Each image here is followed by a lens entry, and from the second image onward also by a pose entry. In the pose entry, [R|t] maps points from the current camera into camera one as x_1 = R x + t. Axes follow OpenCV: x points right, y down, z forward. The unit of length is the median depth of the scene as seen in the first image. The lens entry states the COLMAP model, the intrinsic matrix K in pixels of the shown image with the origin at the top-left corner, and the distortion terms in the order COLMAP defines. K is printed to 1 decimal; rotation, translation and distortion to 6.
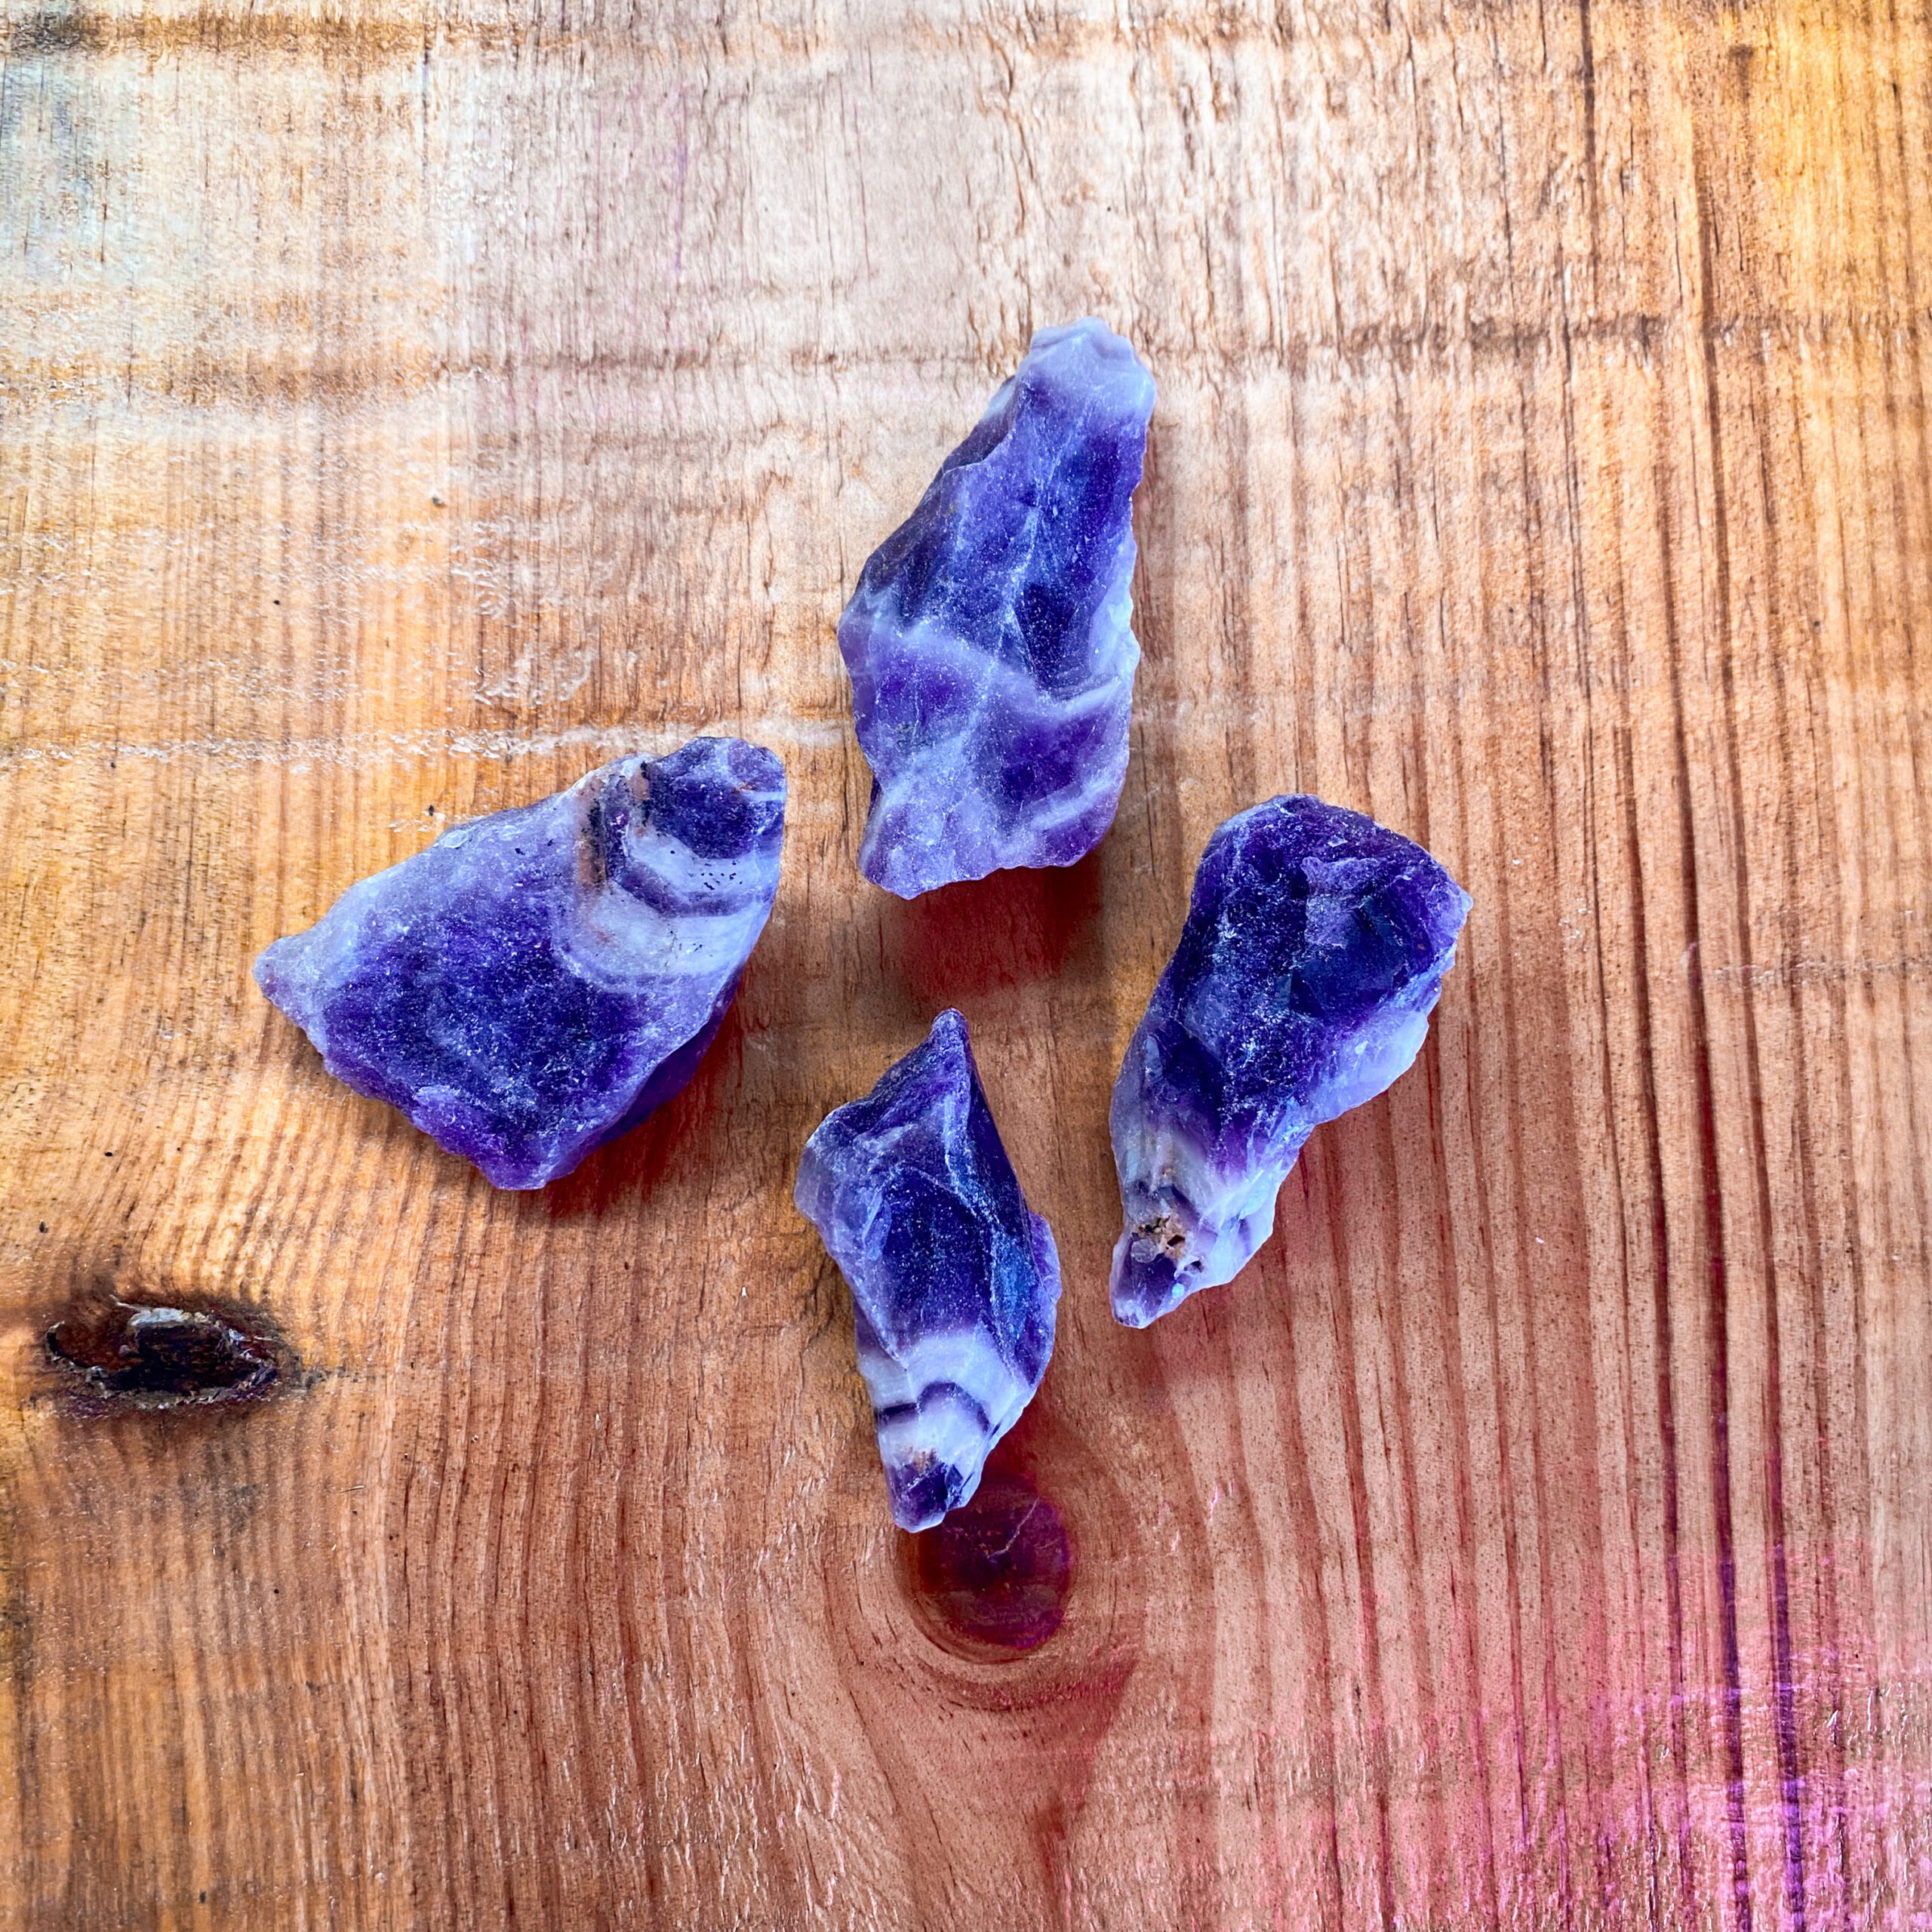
lens RADIAL K [[2188.5, 0, 1019.7], [0, 2188.5, 953.2], [0, 0, 1]] dist [-0.023802, 0.000000]
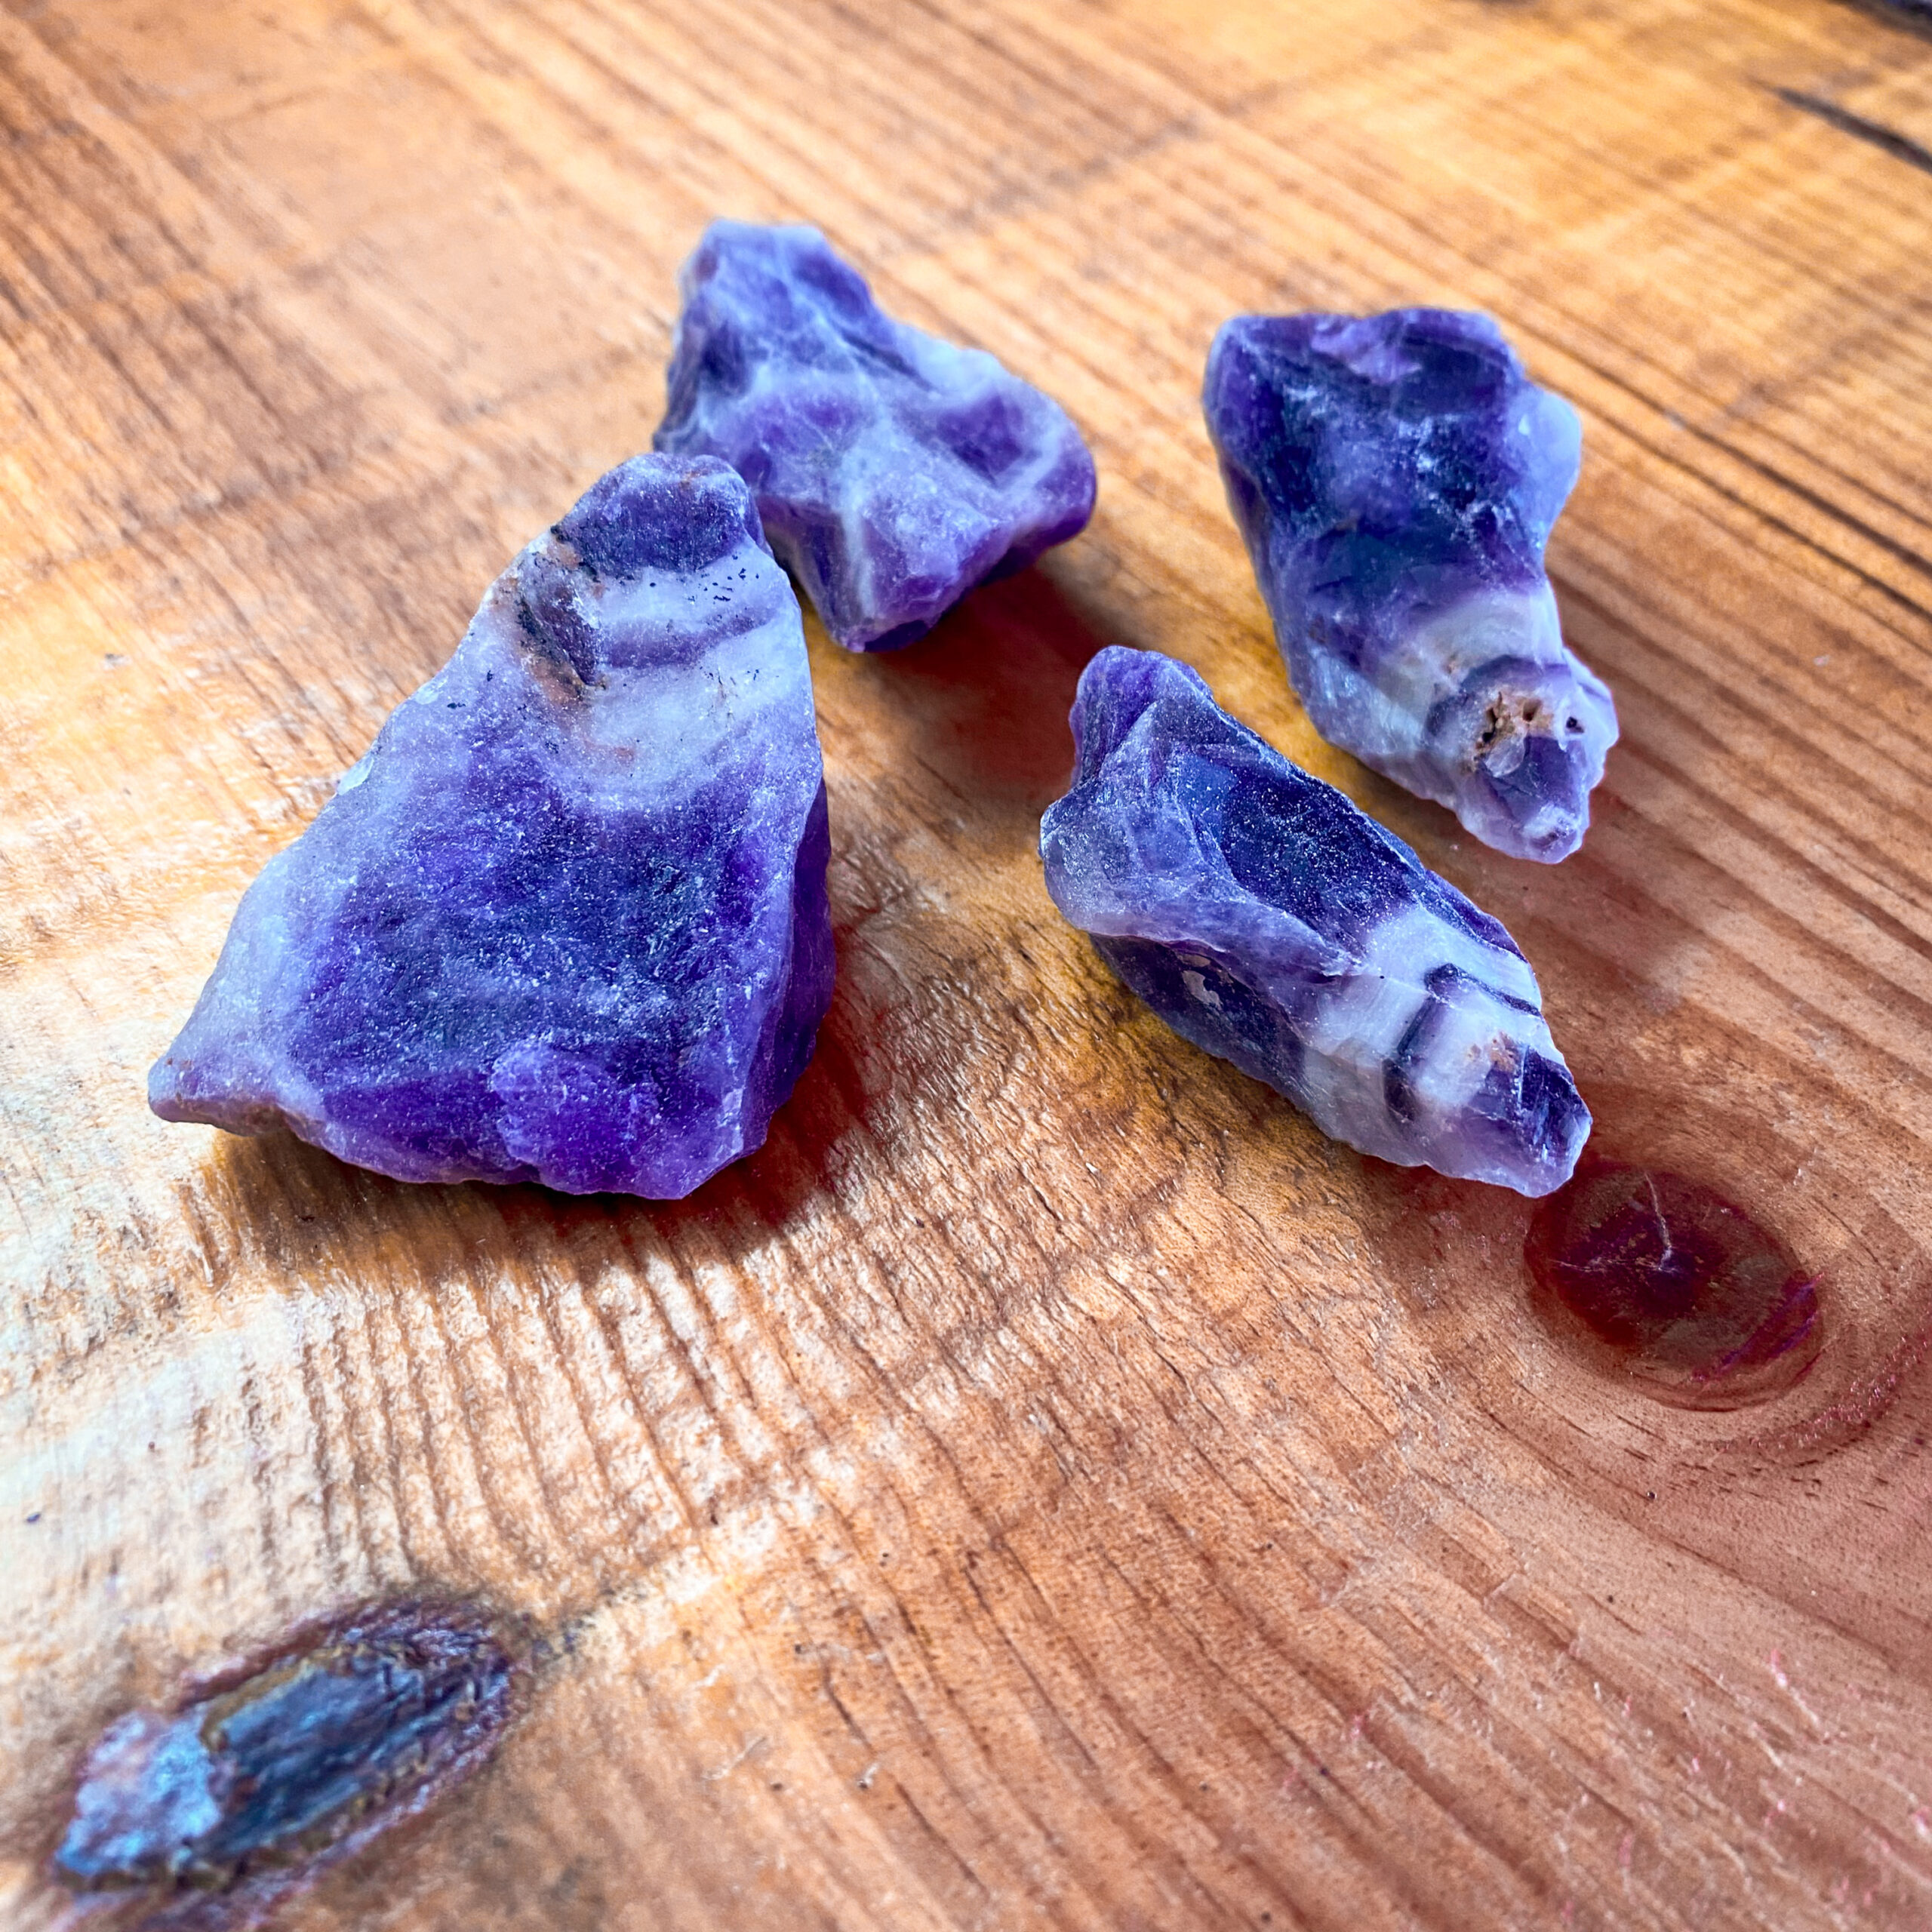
lens RADIAL K [[2090.7, 0, 1010.0], [0, 2090.7, 873.2], [0, 0, 1]] dist [-0.052727, 0.000000]
pose [[0.797141, -0.460254, 0.390810, -0.350703], [0.600925, 0.667761, -0.439299, 0.358285], [-0.058778, 0.585031, 0.808878, 0.474578]]
